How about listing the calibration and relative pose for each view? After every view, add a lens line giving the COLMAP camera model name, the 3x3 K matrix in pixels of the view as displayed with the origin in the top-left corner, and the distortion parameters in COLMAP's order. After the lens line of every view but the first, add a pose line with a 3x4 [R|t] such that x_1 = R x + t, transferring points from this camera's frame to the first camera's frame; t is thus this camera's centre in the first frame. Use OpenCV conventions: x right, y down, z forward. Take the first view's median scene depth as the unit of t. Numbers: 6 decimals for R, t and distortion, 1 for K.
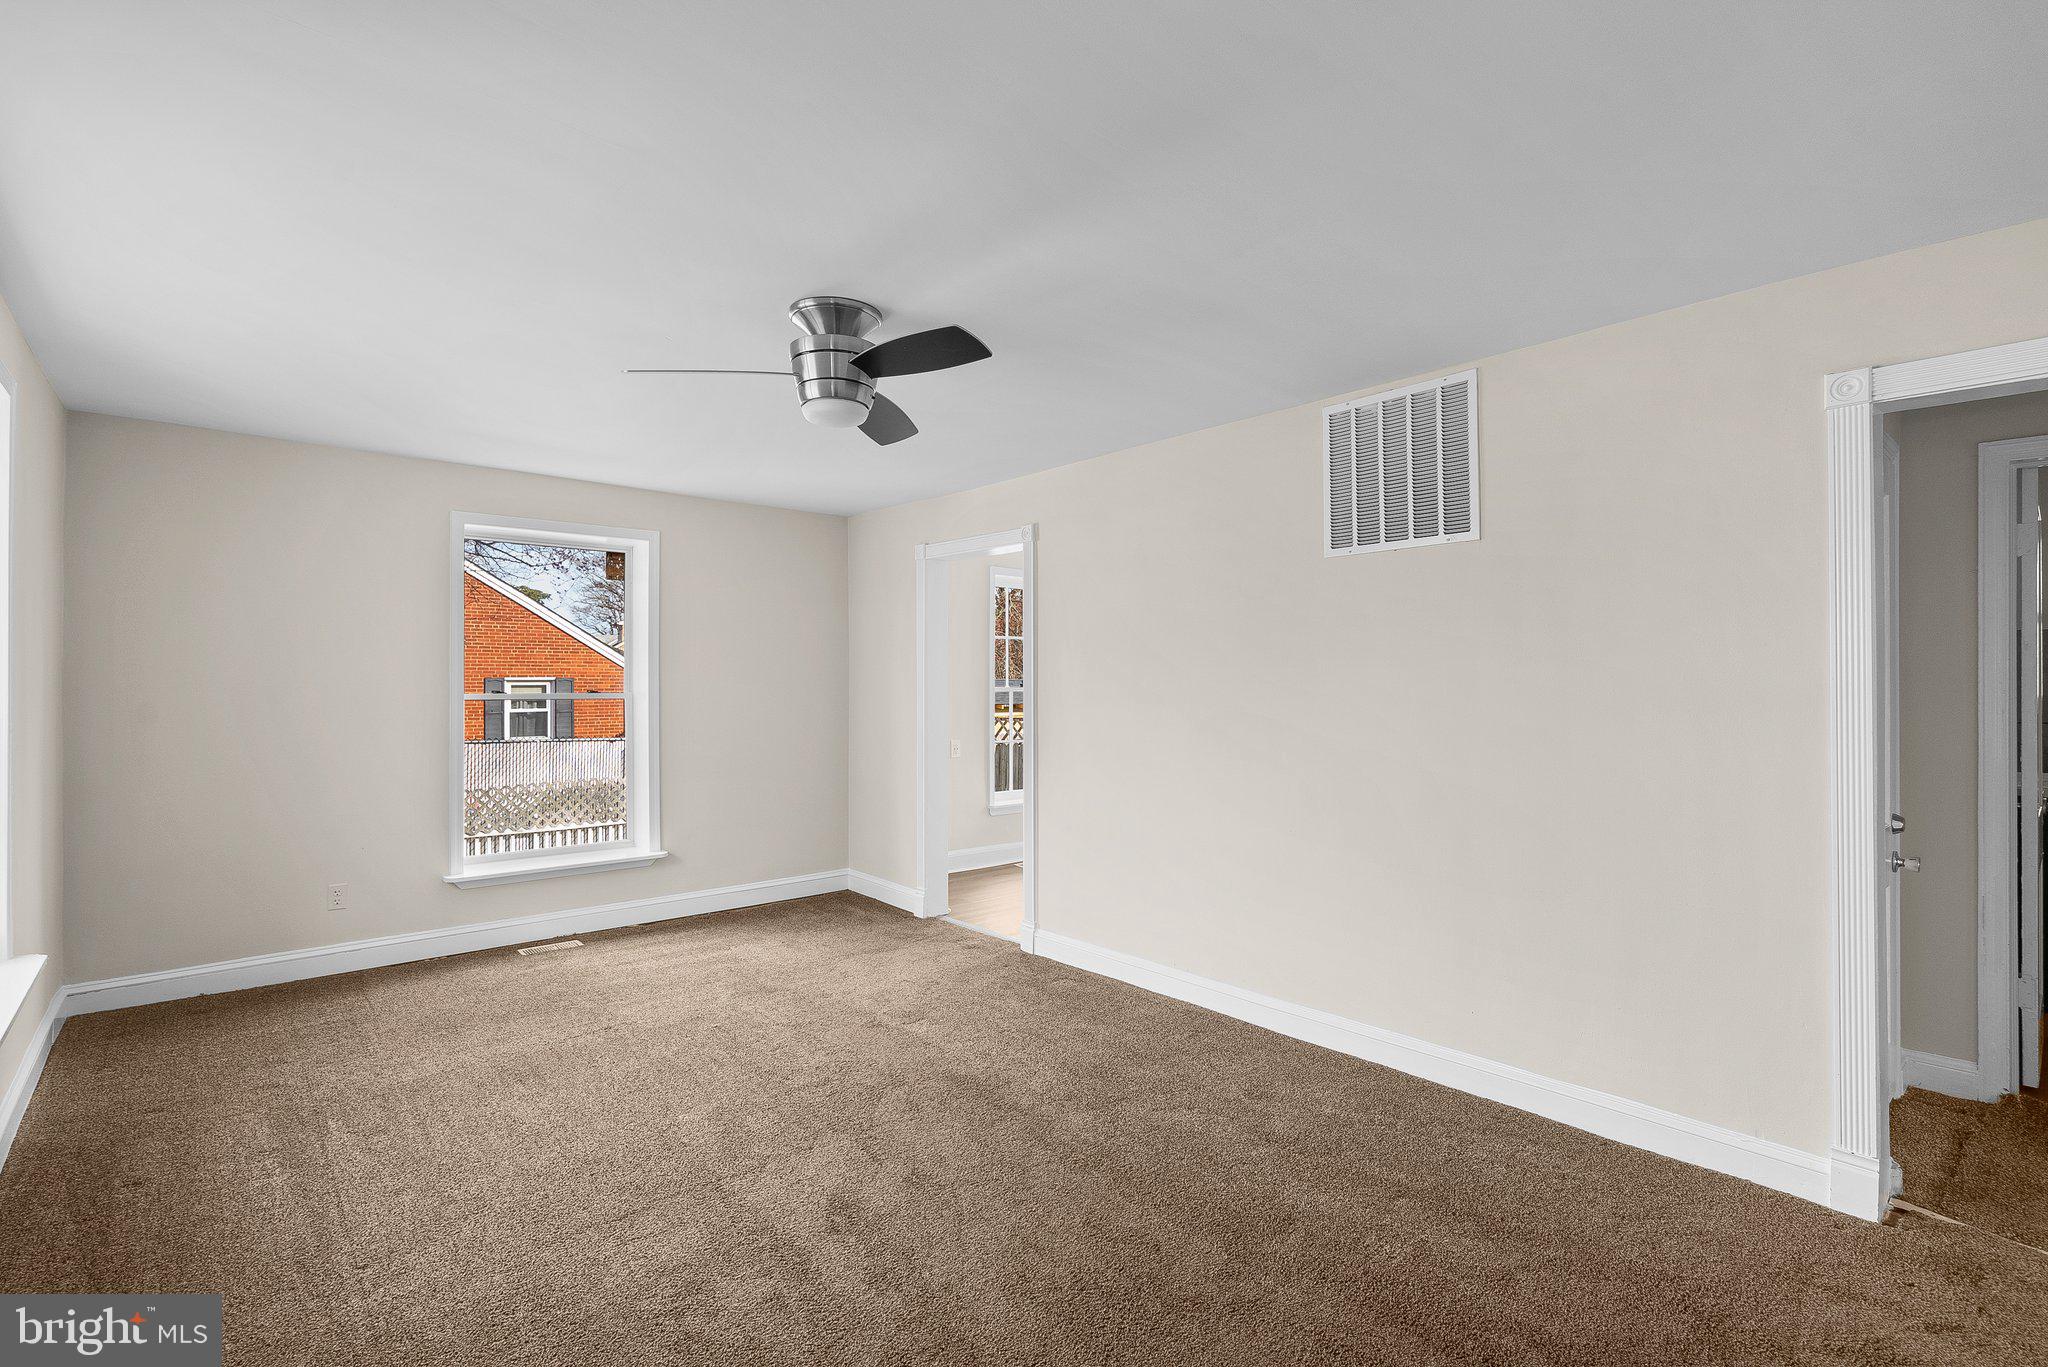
lens RADIAL K [[944.7, 0, 1019.7], [0, 944.7, 669.5], [0, 0, 1]] dist [0.001088, 0.000059]
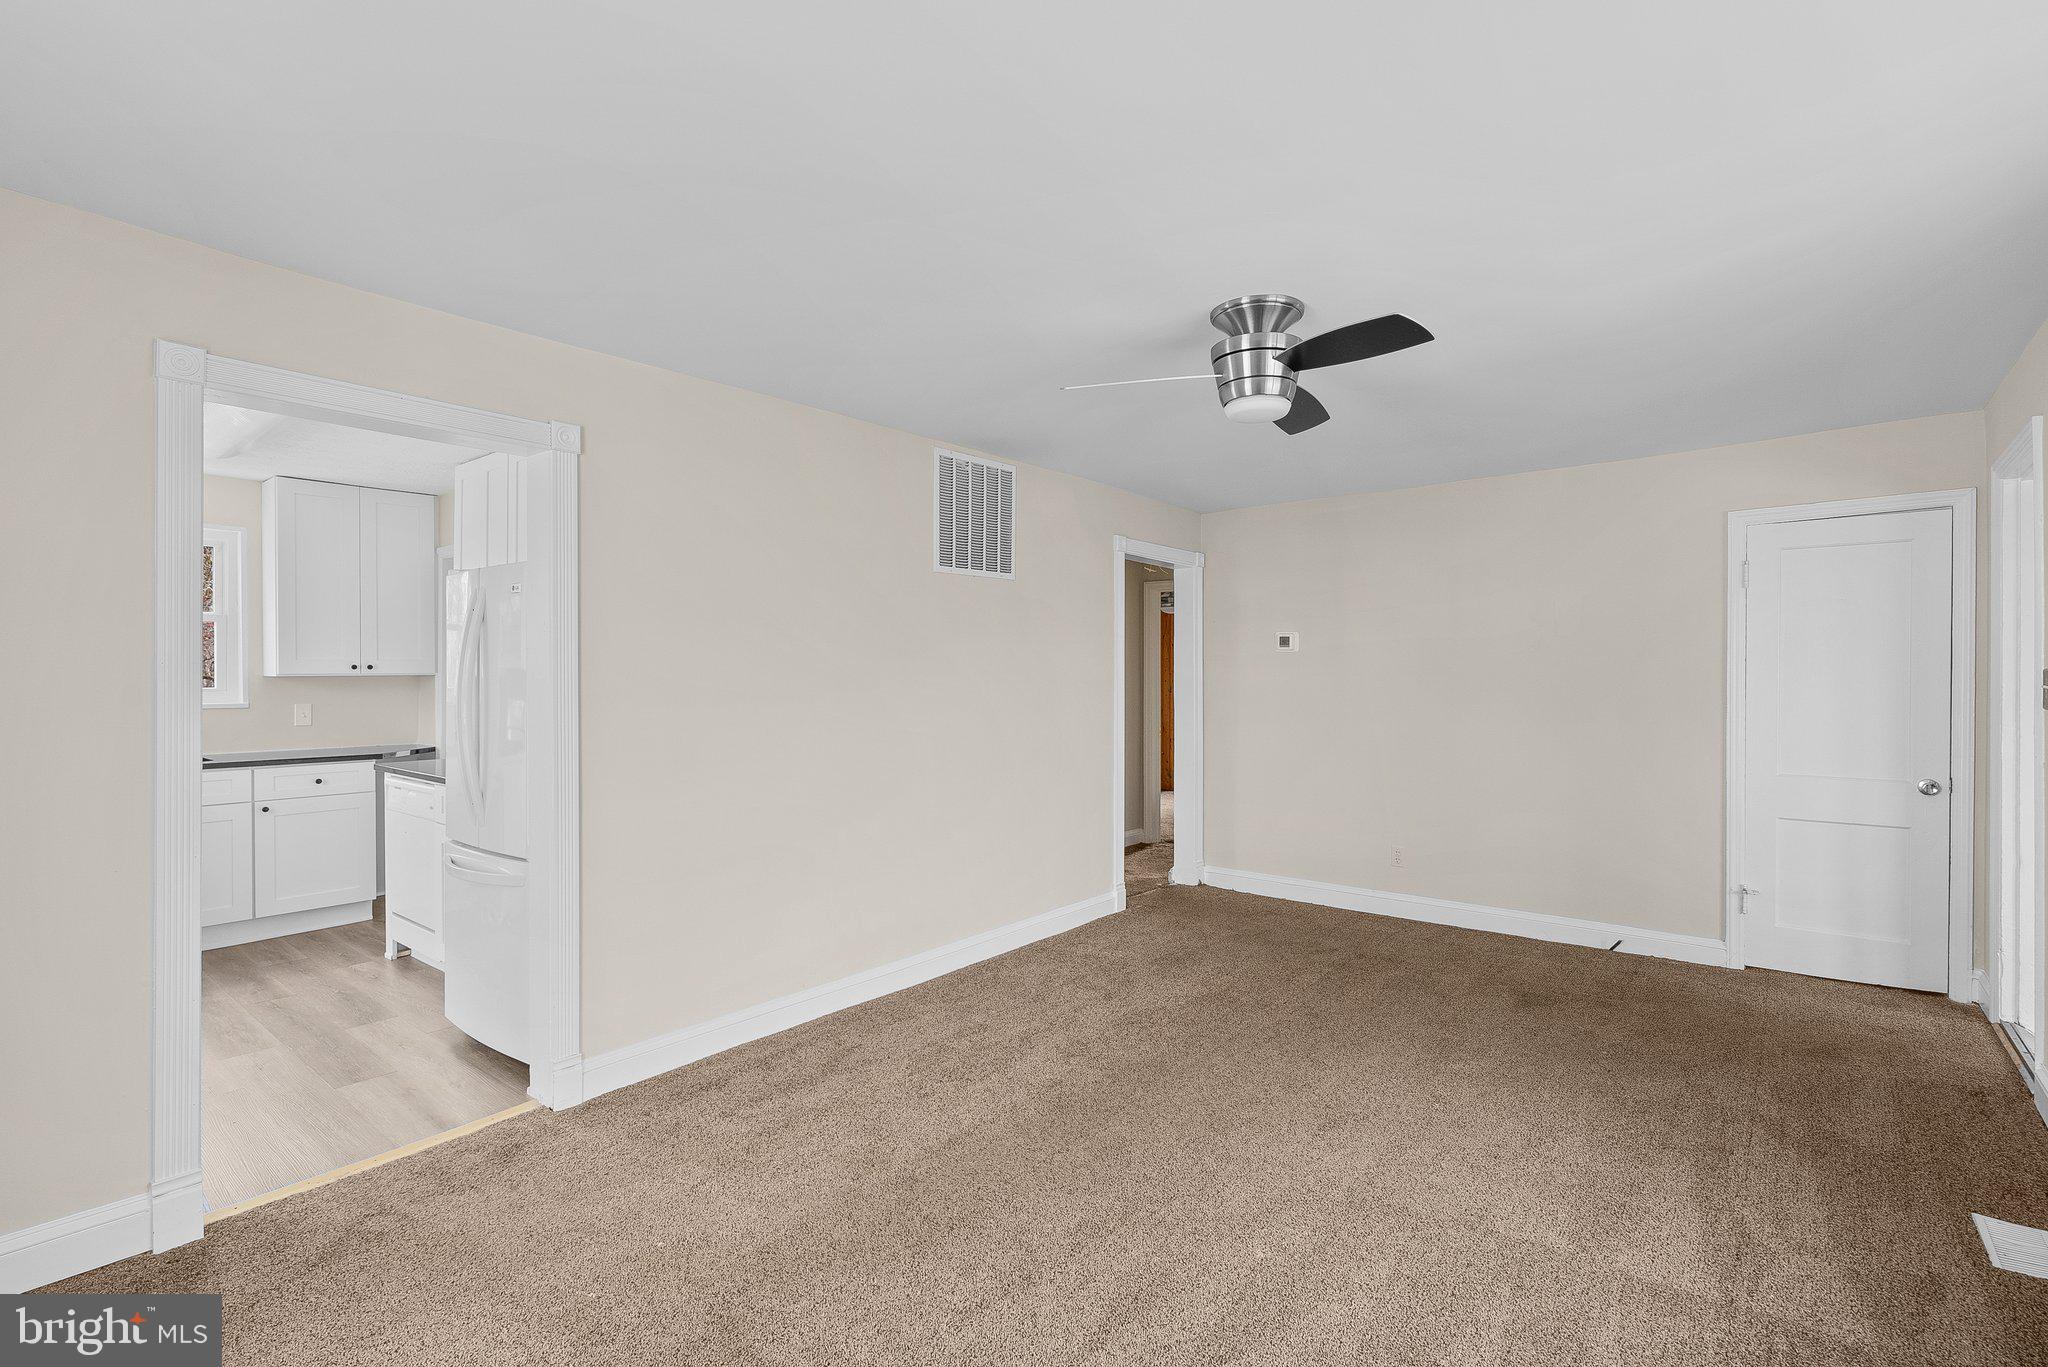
lens RADIAL K [[944.7, 0, 1019.7], [0, 944.7, 669.5], [0, 0, 1]] dist [0.001088, 0.000059]
pose [[-0.170864, 0.007667, 0.985265, -0.936759], [-0.014588, 0.999840, -0.010311, 0.018627], [-0.985187, -0.016135, -0.170725, 1.167742]]
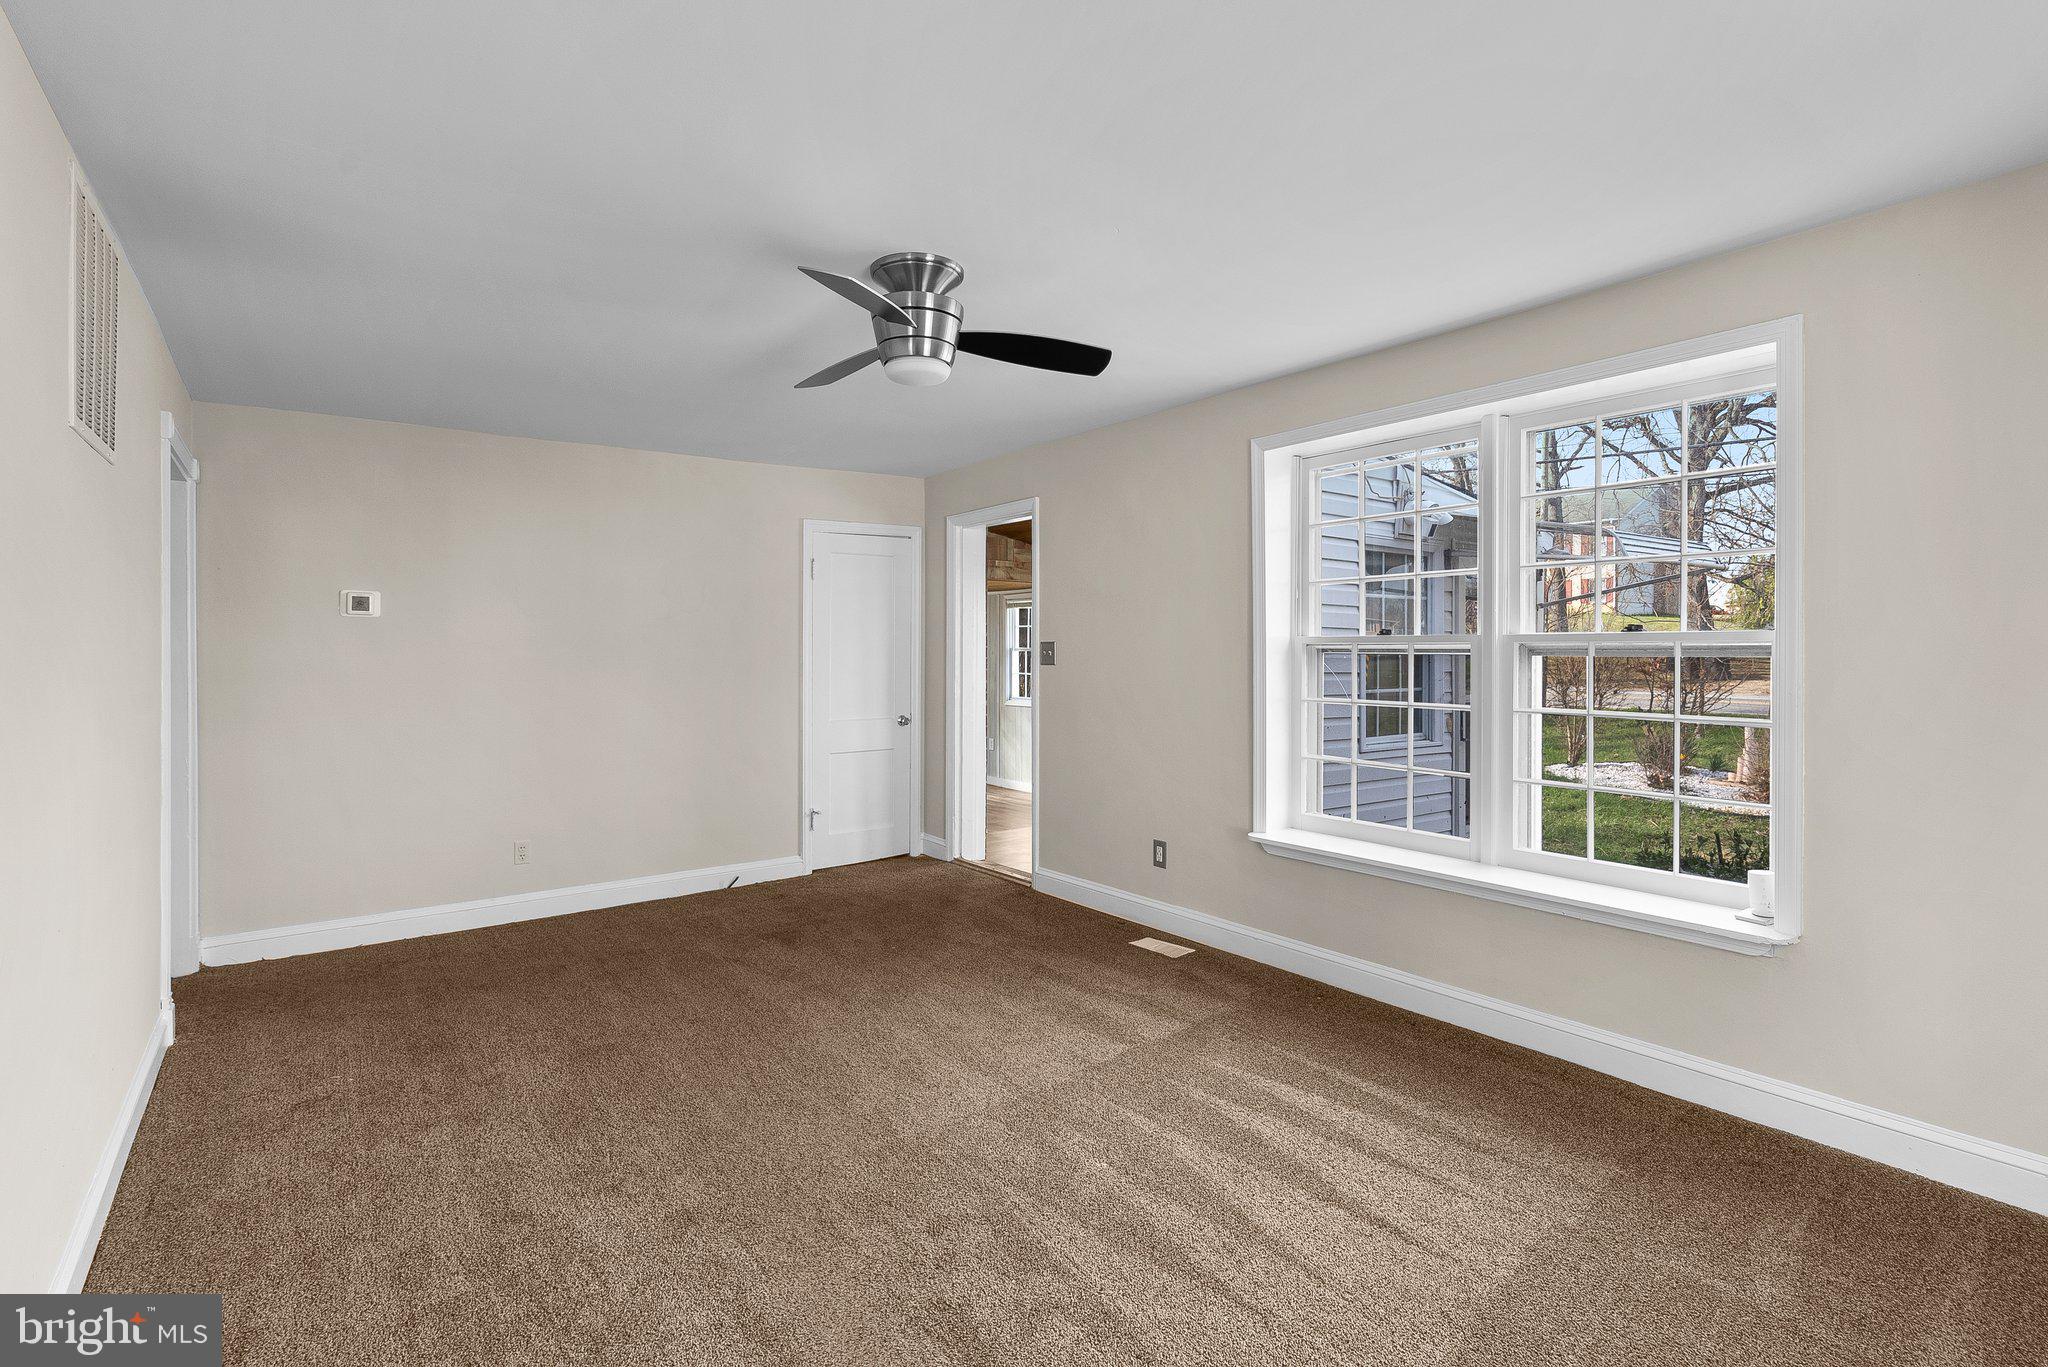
lens RADIAL K [[944.7, 0, 1019.7], [0, 944.7, 669.5], [0, 0, 1]] dist [0.001088, 0.000059]
pose [[-0.997302, 0.003989, 0.073300, -0.313238], [0.004624, 0.999953, 0.008500, 0.025961], [-0.073262, 0.008816, -0.997274, 1.614061]]
